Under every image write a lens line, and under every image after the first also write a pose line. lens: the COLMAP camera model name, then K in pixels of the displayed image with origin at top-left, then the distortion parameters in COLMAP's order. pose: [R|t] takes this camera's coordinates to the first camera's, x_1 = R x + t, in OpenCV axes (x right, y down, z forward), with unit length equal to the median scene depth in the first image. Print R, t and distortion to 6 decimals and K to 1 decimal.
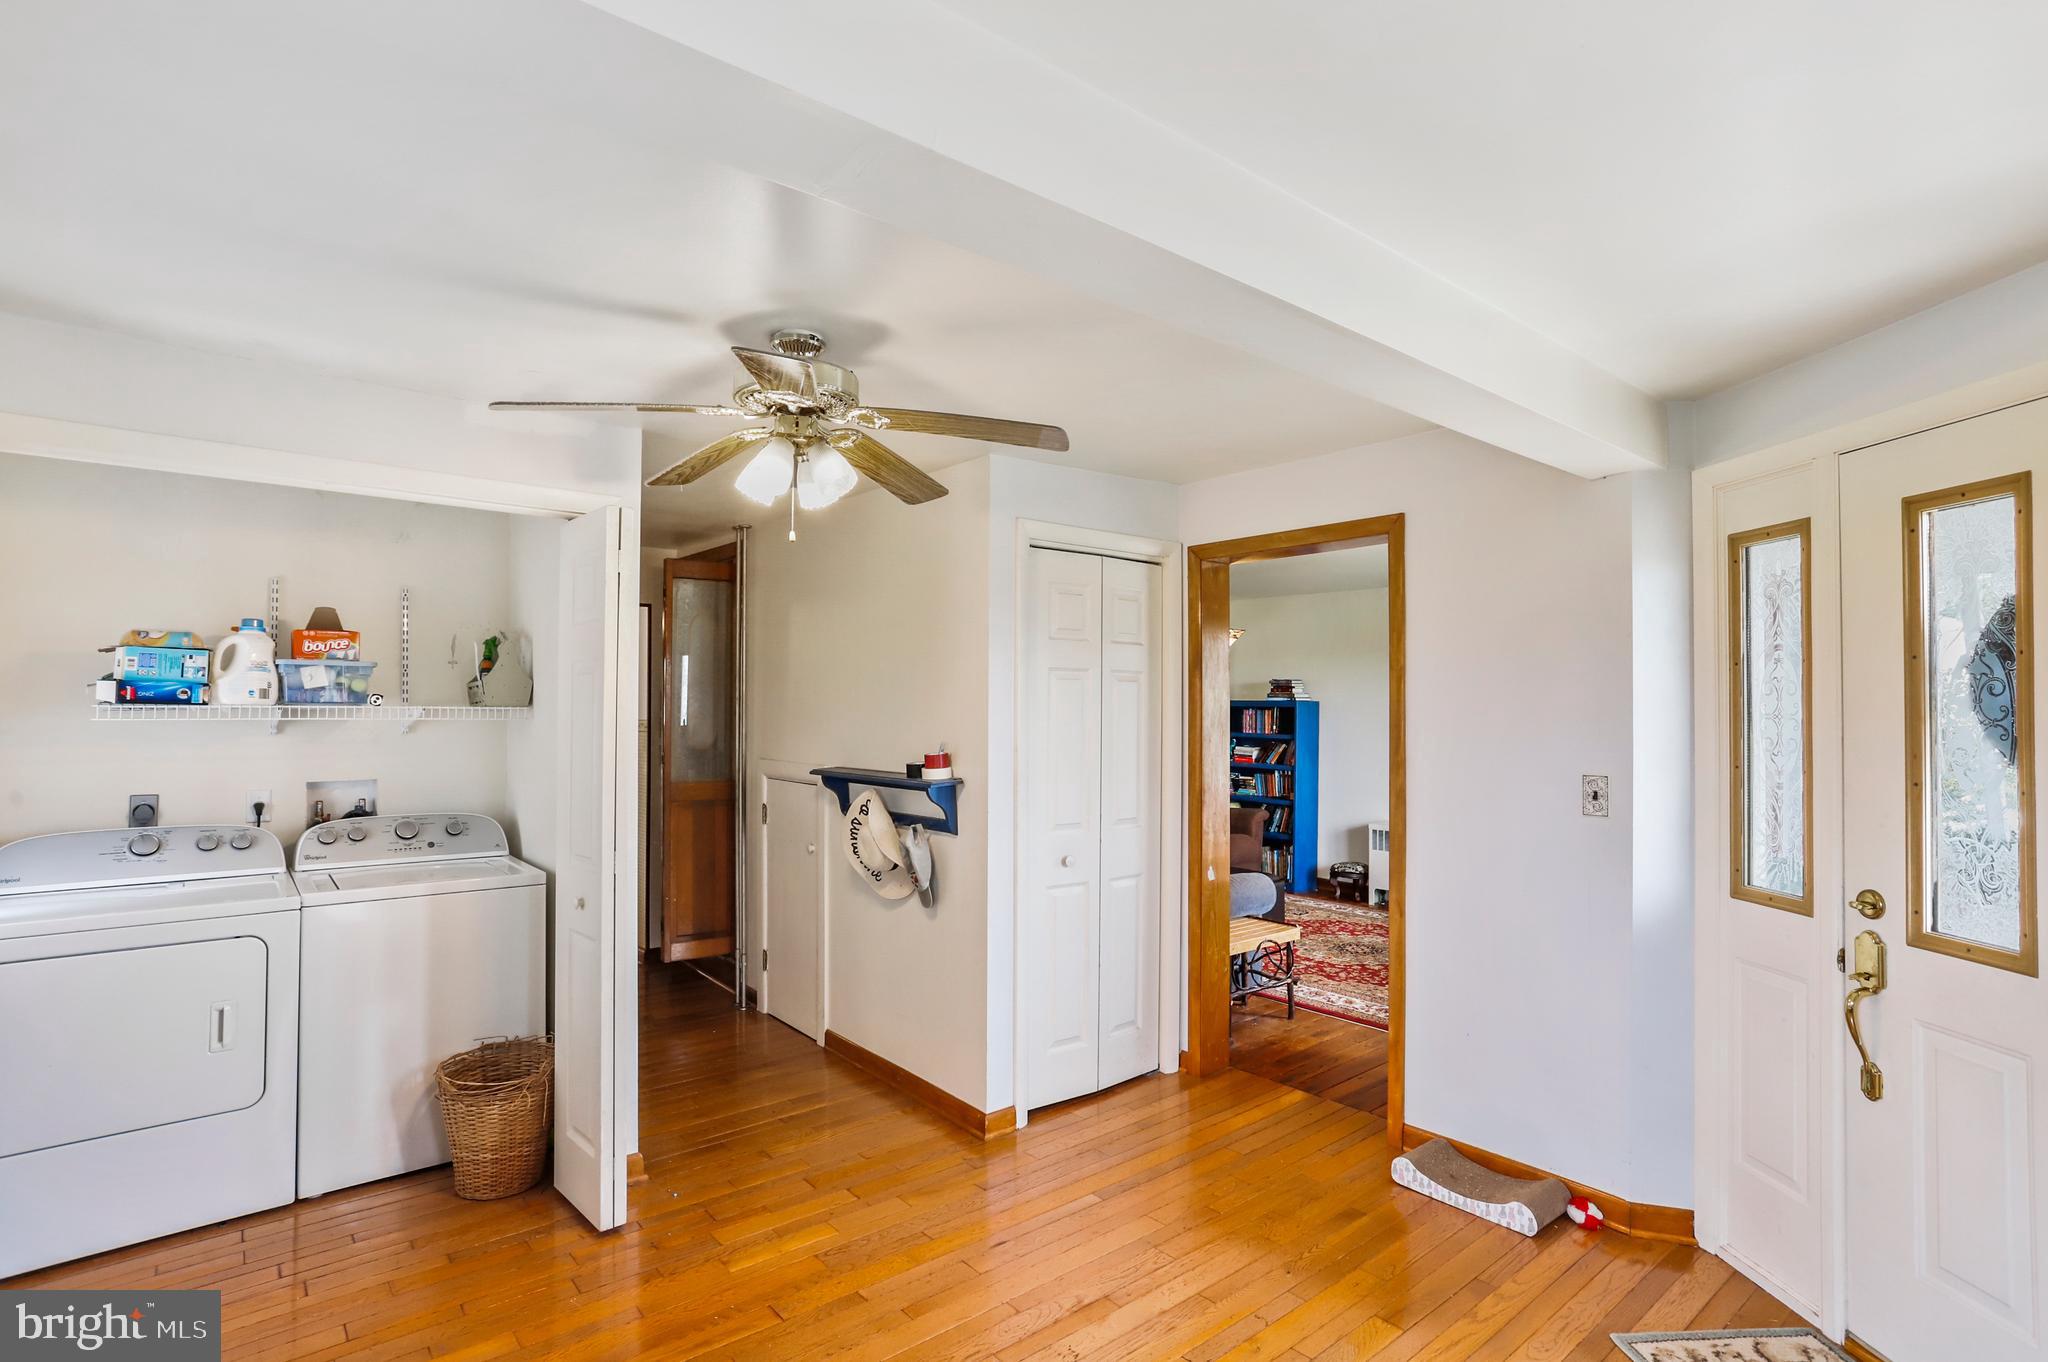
lens RADIAL K [[1009.4, 0, 1024.0], [0, 1009.4, 681.0], [0, 0, 1]] dist [-0.060794, 0.033779]
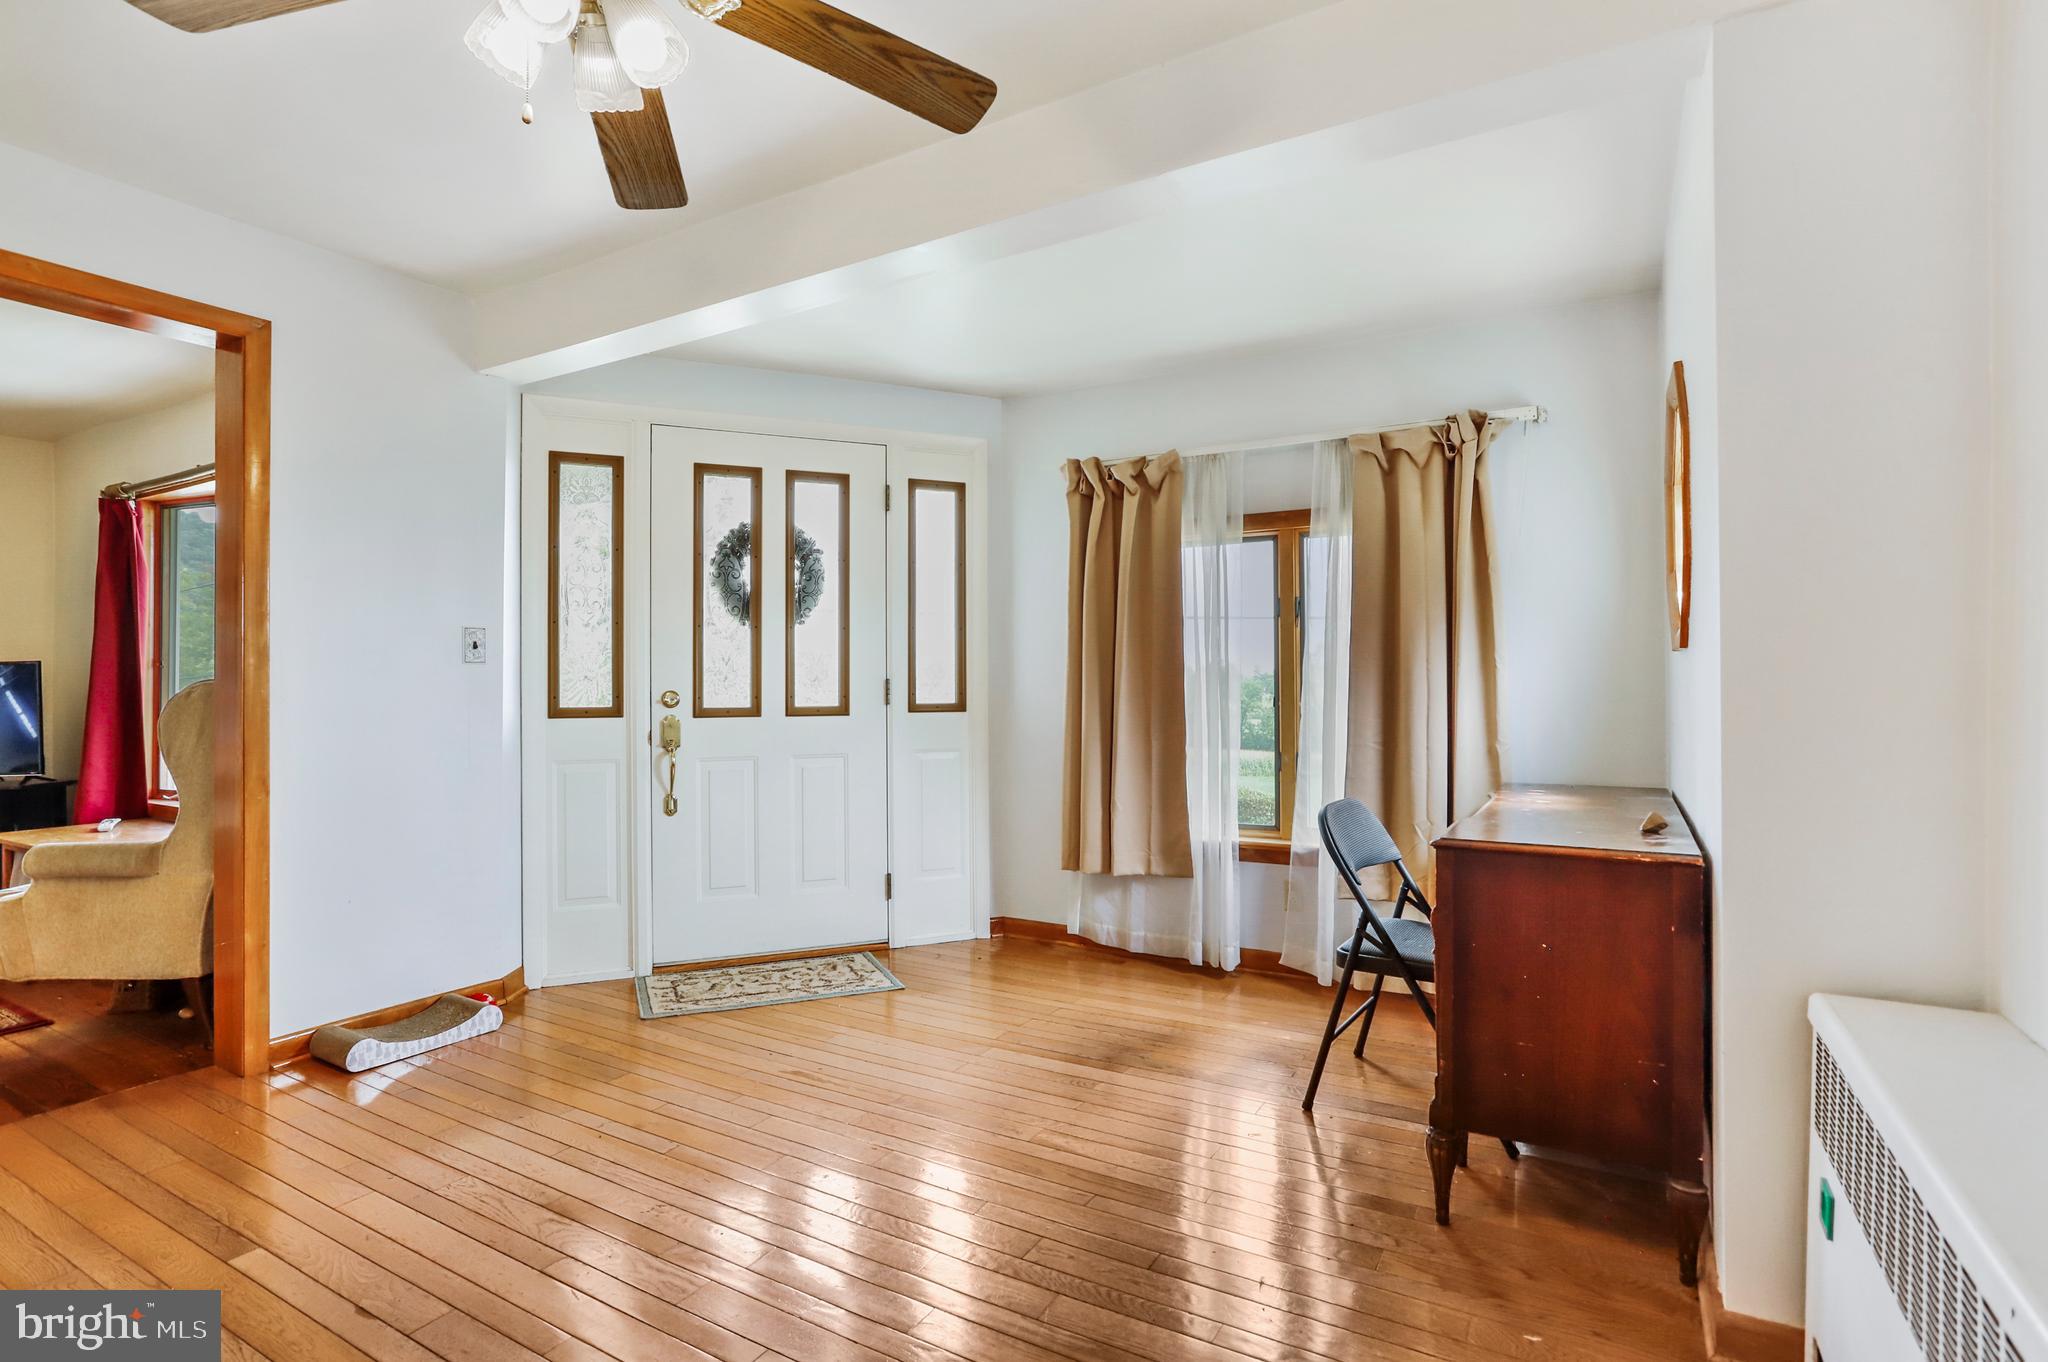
lens RADIAL K [[984.0, 0, 1024.0], [0, 984.0, 681.0], [0, 0, 1]] dist [0.000700, 0.000281]
pose [[-0.342184, -0.000275, 0.939633, -0.906173], [-0.016191, 0.999853, -0.005604, 0.192294], [-0.939493, -0.017131, -0.342139, 0.990688]]
